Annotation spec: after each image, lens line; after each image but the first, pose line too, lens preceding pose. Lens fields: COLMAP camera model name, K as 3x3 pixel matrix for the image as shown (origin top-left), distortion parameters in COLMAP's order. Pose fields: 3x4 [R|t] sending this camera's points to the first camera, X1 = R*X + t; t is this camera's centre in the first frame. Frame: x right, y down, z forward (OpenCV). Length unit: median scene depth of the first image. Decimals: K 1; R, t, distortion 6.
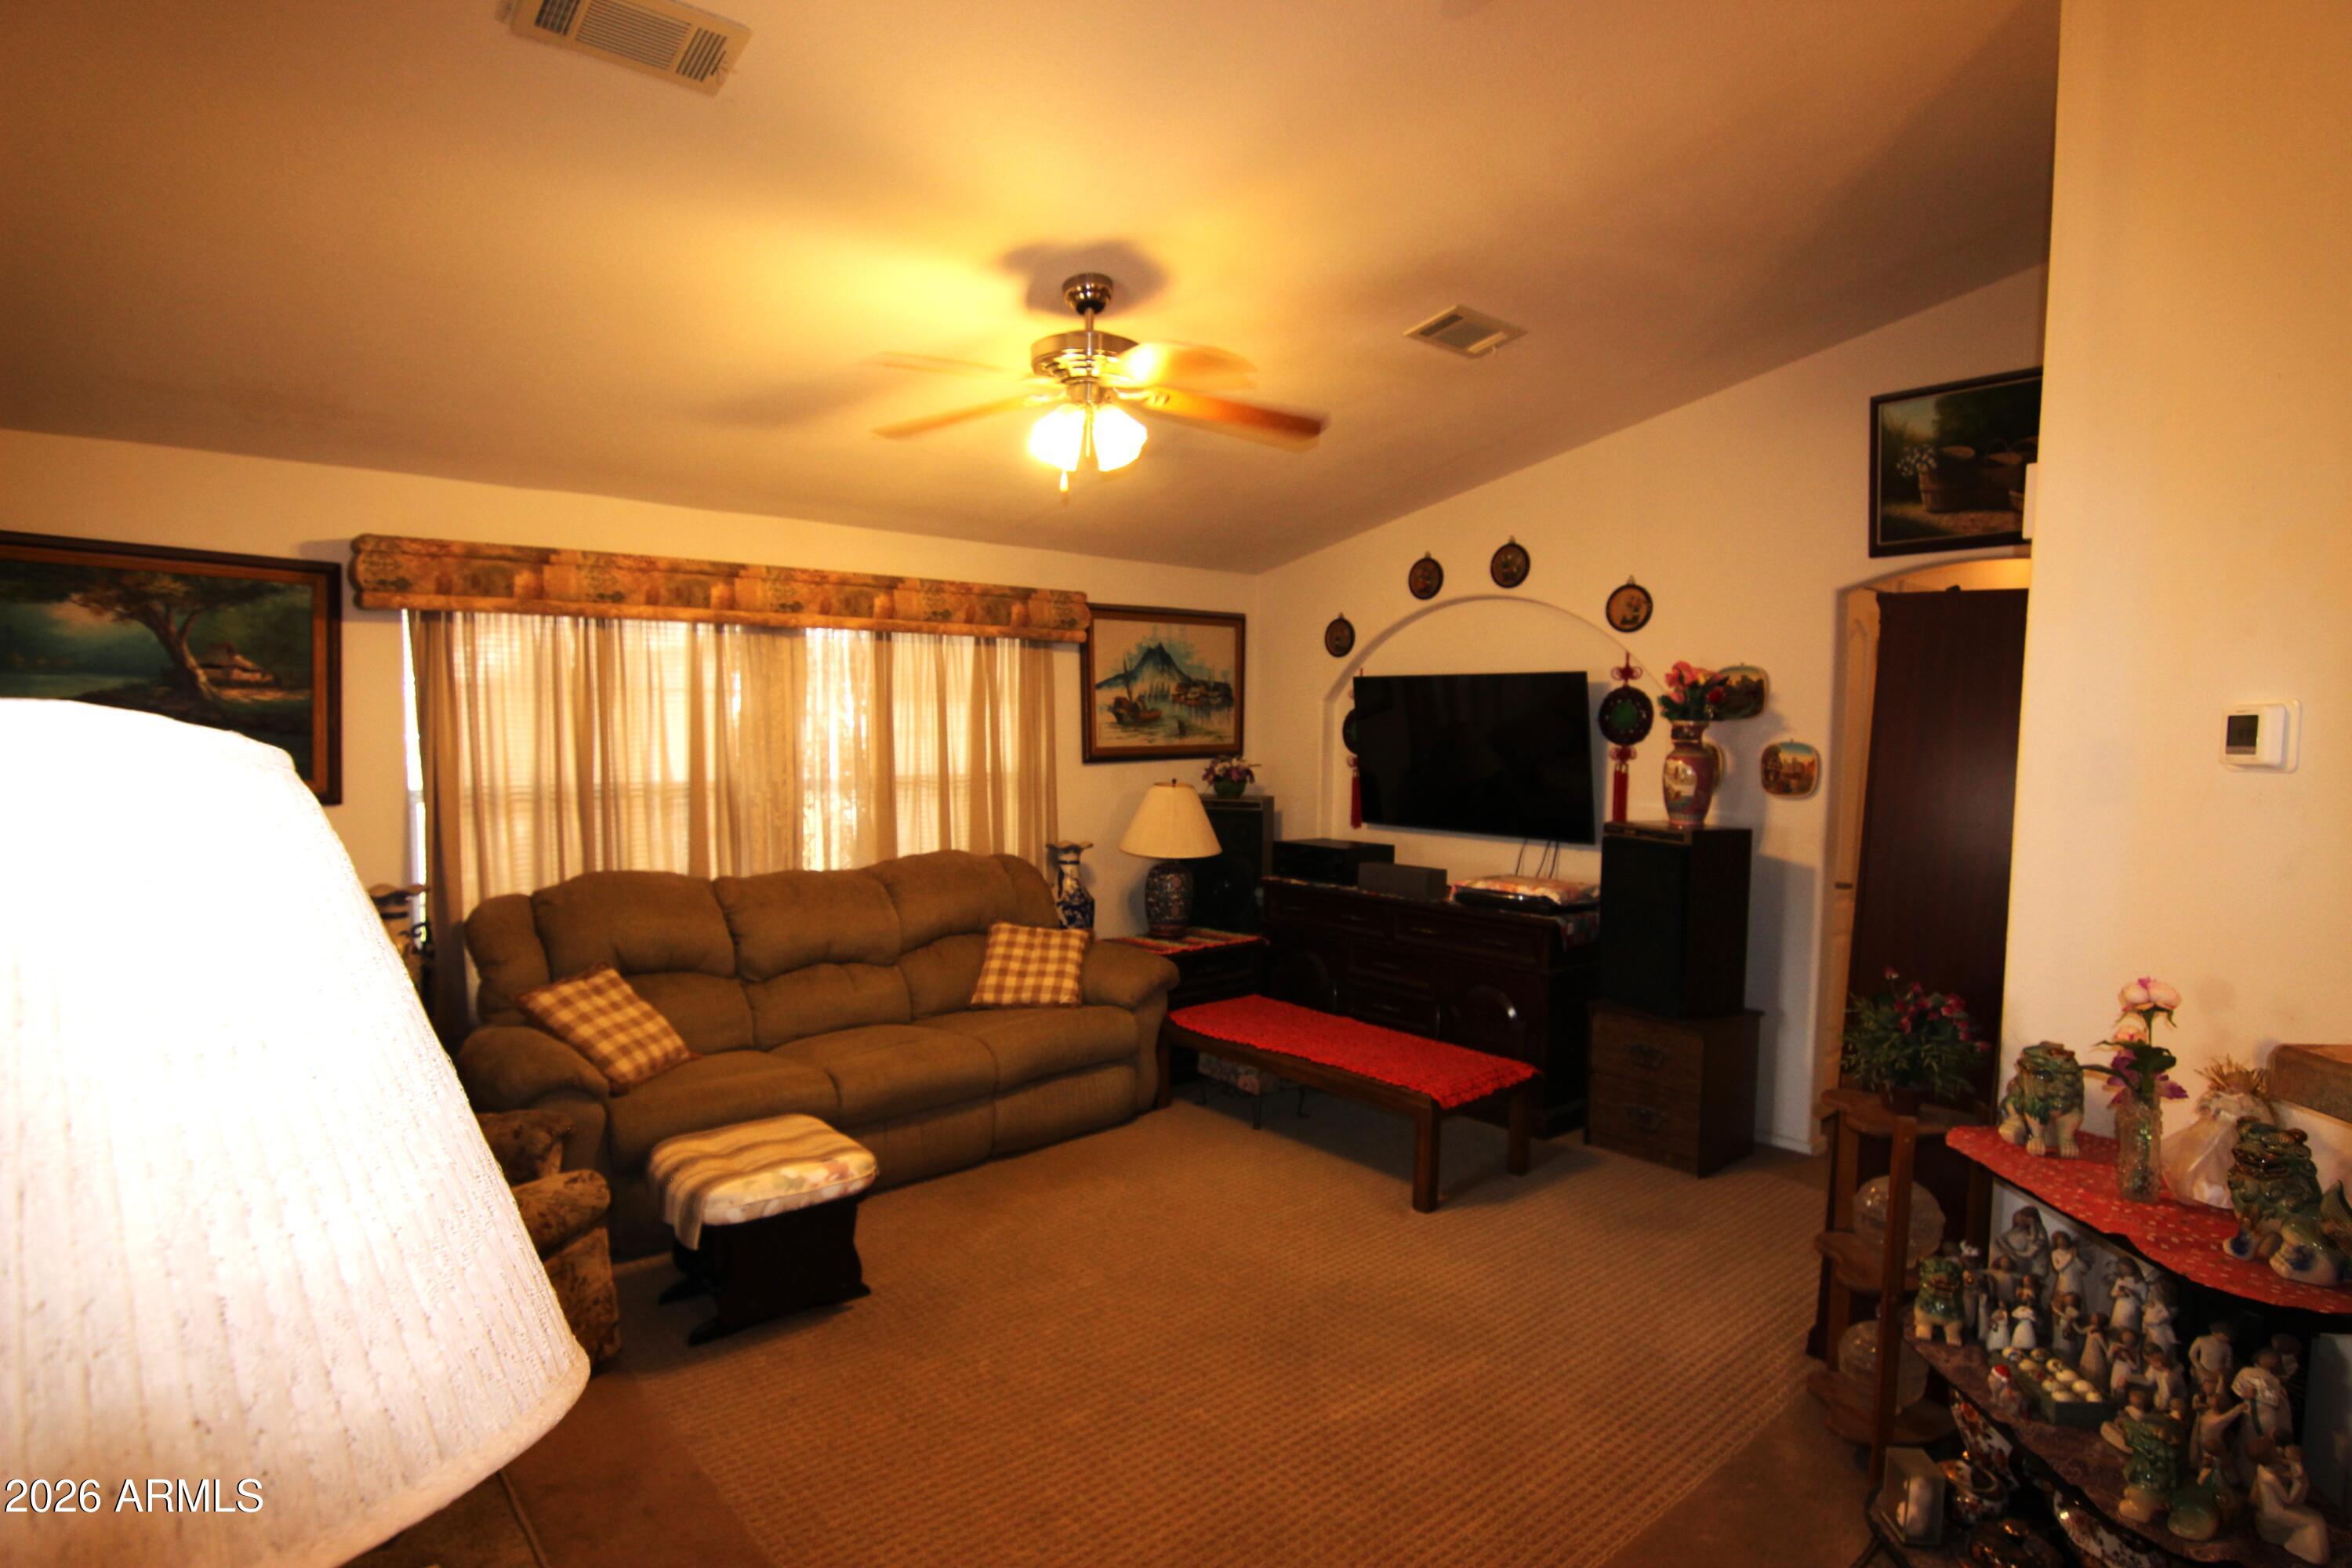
lens RADIAL K [[1203.2, 0, 1184.3], [0, 1203.2, 811.1], [0, 0, 1]] dist [-0.000377, -0.020709]
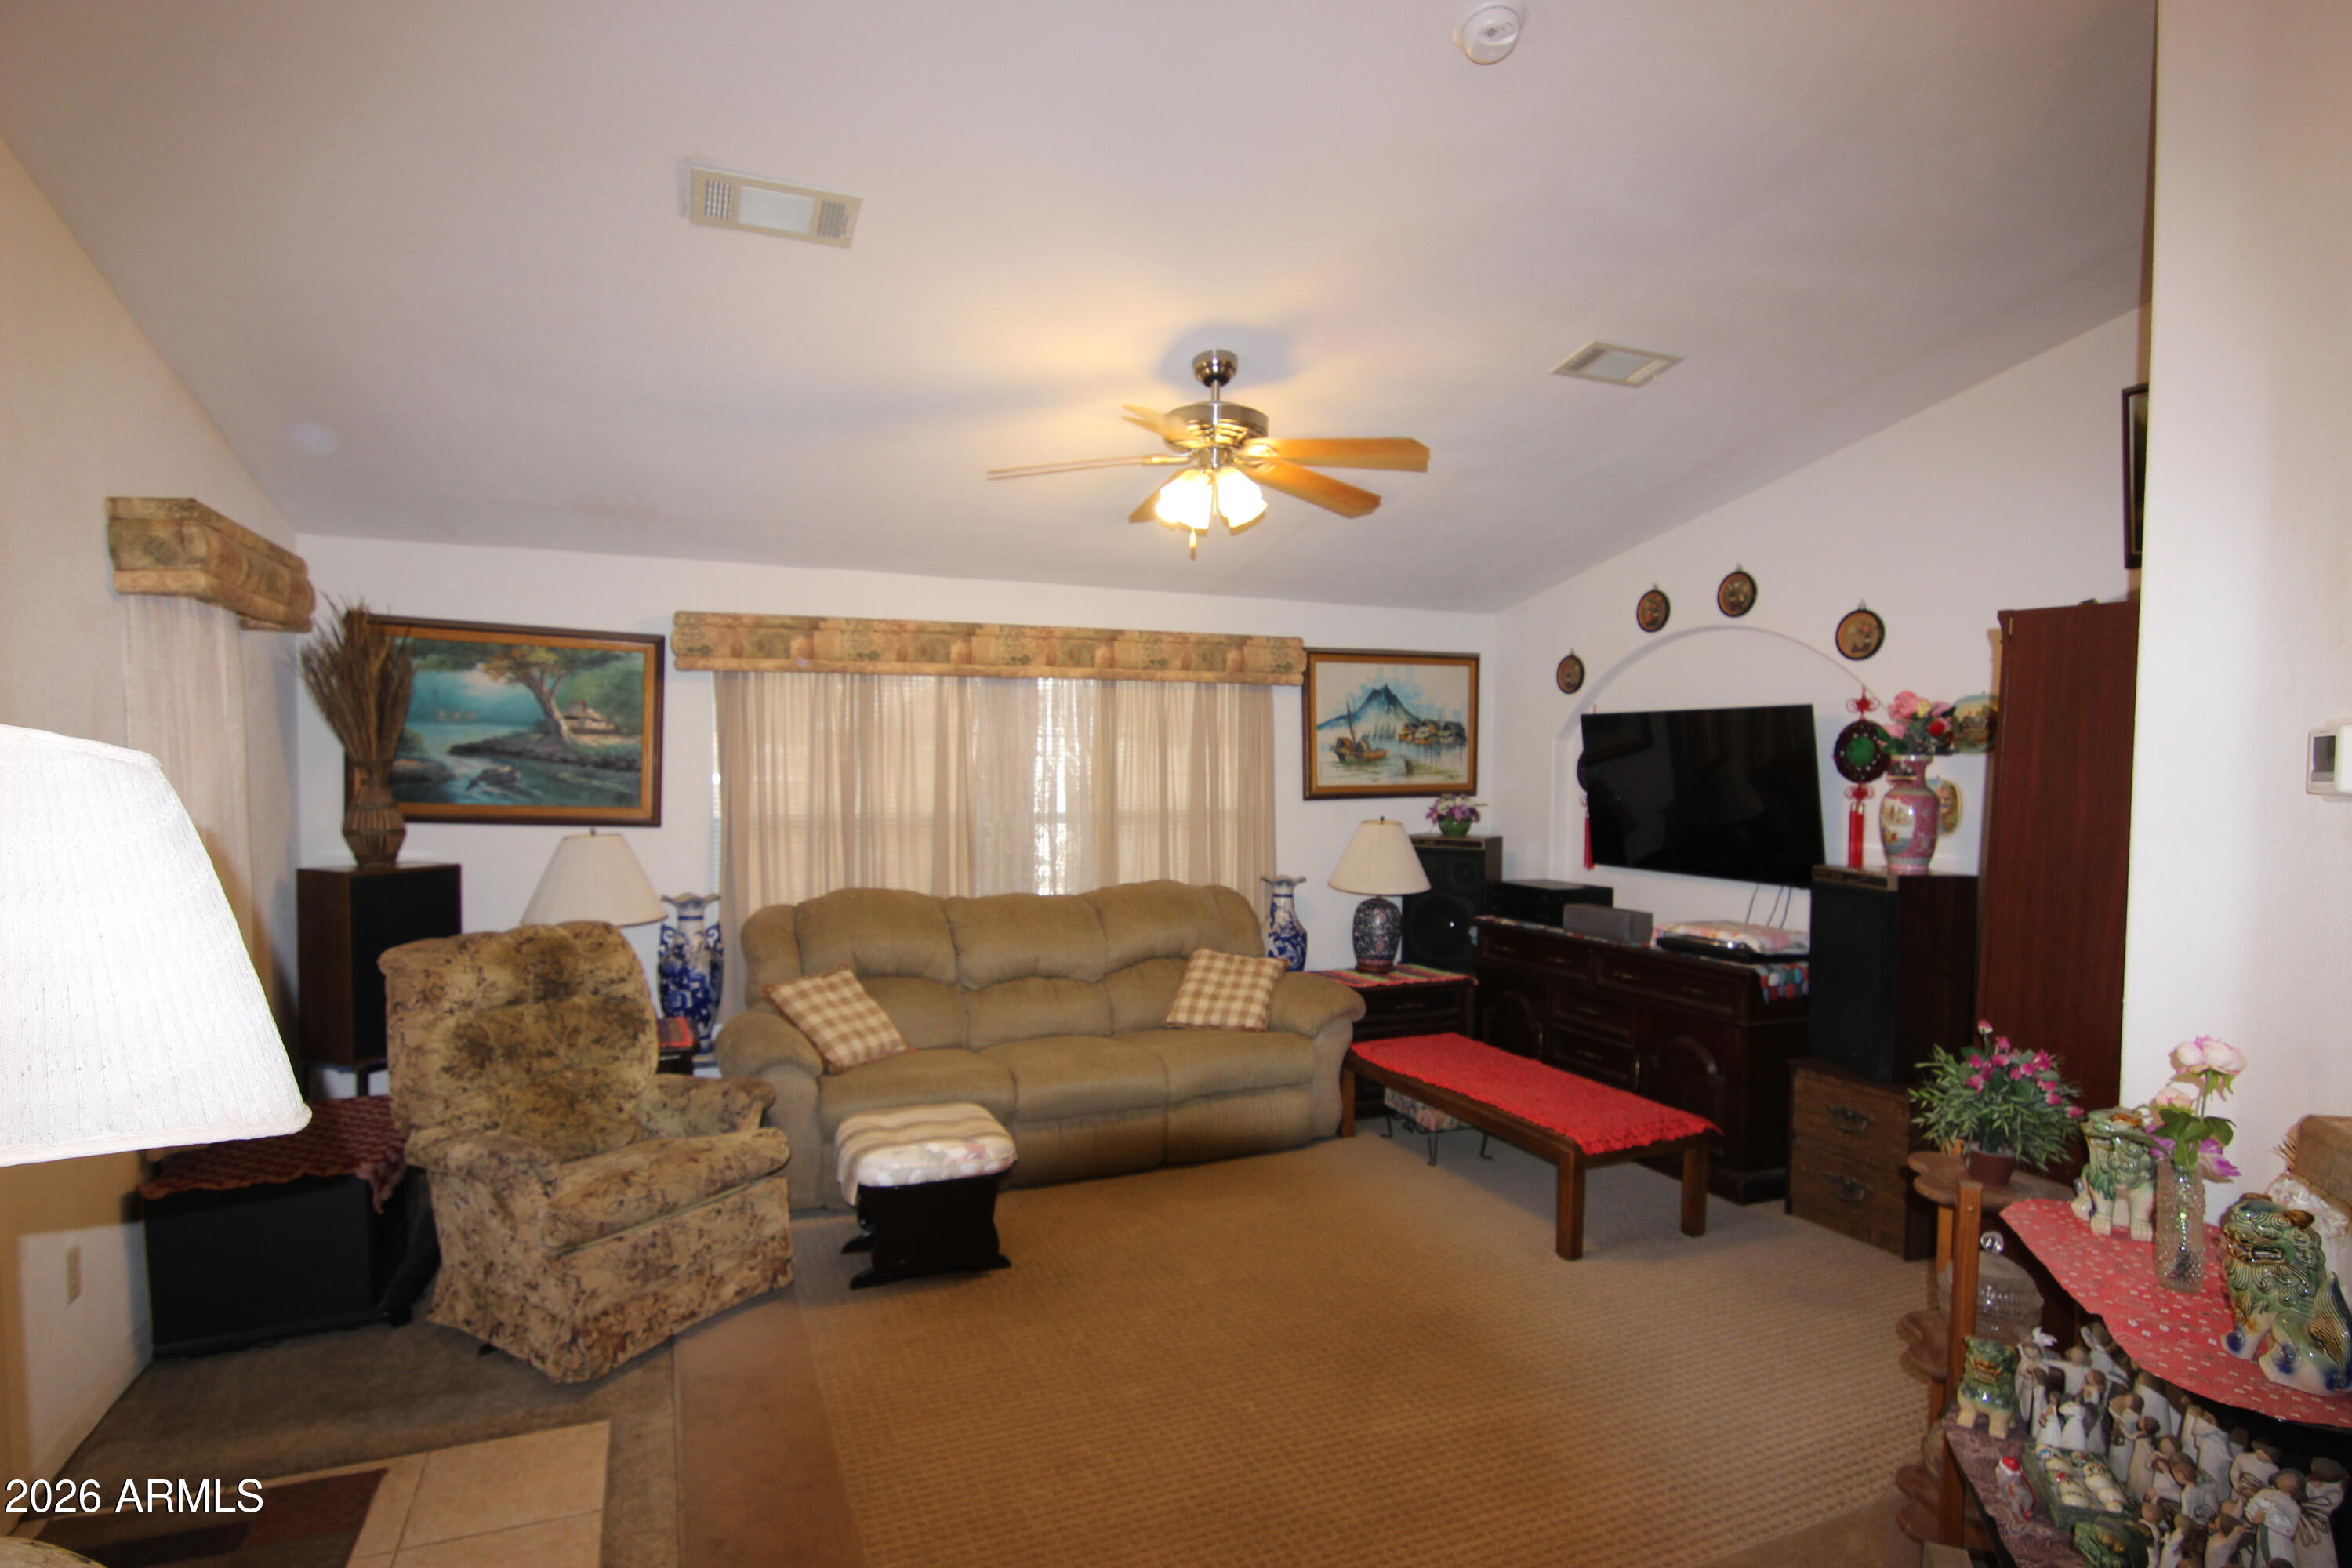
lens RADIAL K [[1202.3, 0, 1176.5], [0, 1202.3, 808.2], [0, 0, 1]] dist [0.001684, -0.021794]
pose [[0.954679, 0.007562, -0.297540, 0.159878], [-0.019257, 0.999152, -0.036393, 0.008402], [0.297012, 0.040473, 0.954015, -0.031070]]
